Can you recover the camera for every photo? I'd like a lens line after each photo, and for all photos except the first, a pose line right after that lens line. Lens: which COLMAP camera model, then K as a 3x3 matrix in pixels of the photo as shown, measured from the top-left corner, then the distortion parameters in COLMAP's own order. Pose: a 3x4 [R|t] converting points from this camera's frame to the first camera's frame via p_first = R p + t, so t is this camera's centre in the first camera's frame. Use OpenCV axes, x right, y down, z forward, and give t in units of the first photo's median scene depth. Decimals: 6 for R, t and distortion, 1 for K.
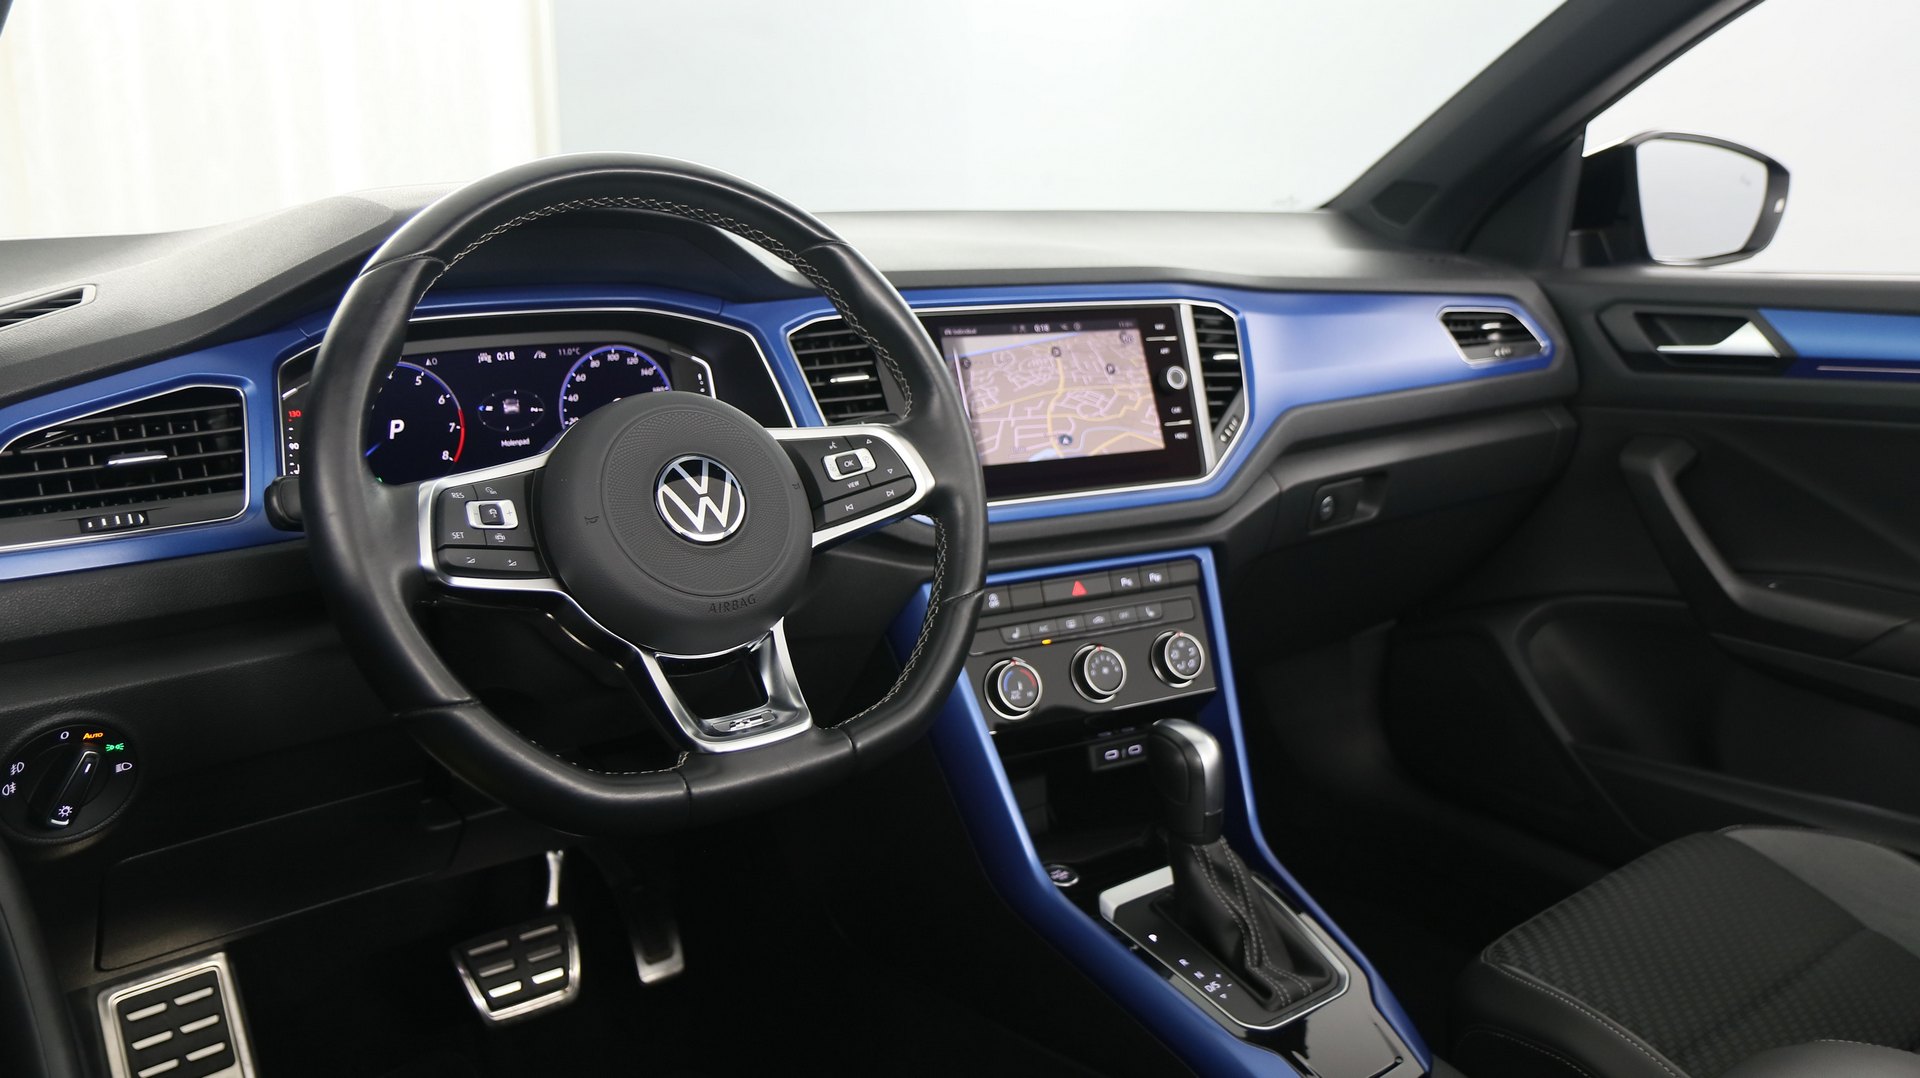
lens RADIAL K [[1449.0, 0, 960.0], [0, 1449.0, 539.0], [0, 0, 1]] dist [-0.005176, 0.003518]
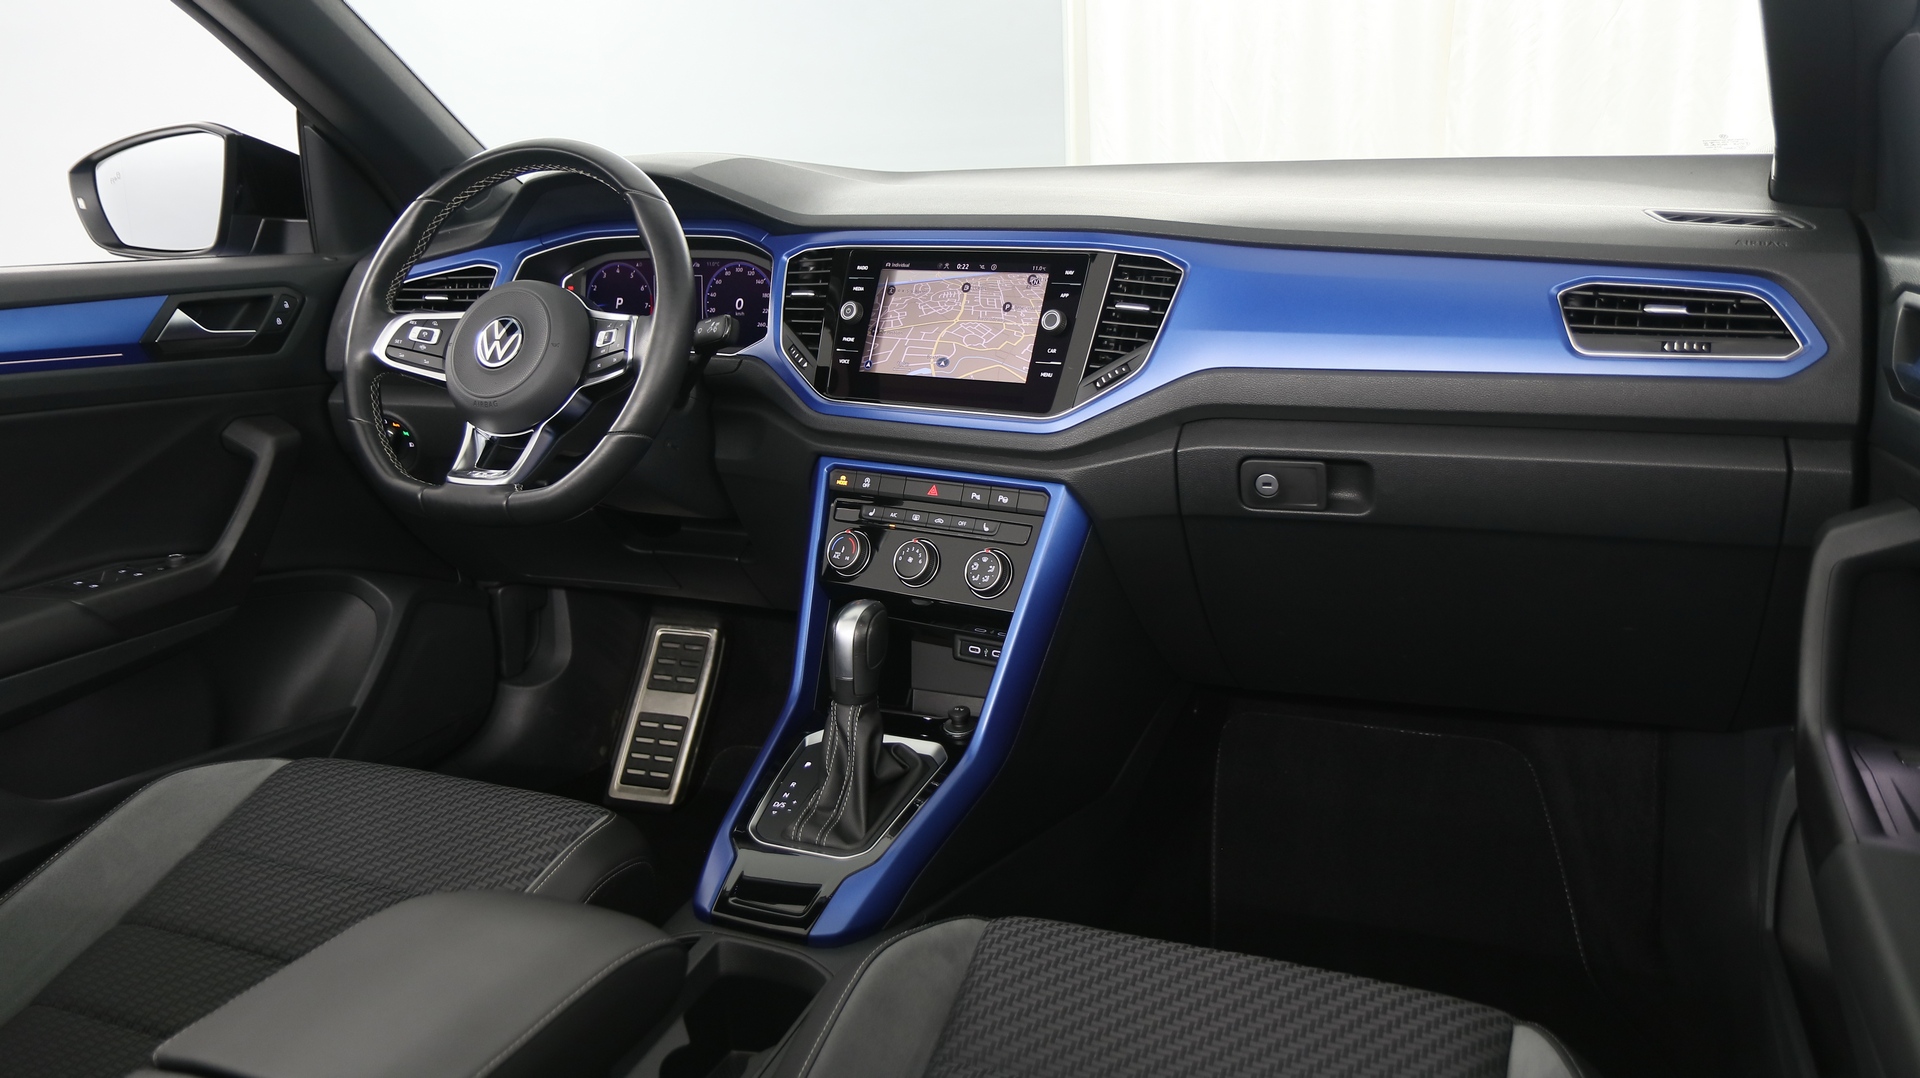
lens RADIAL K [[1473.9, 0, 960.0], [0, 1473.9, 539.0], [0, 0, 1]] dist [-0.028123, 0.013341]
pose [[0.482697, 0.202387, -0.852081, 1.120547], [-0.179628, 0.975126, 0.129855, -0.086593], [0.857168, 0.090377, 0.507045, 0.425073]]
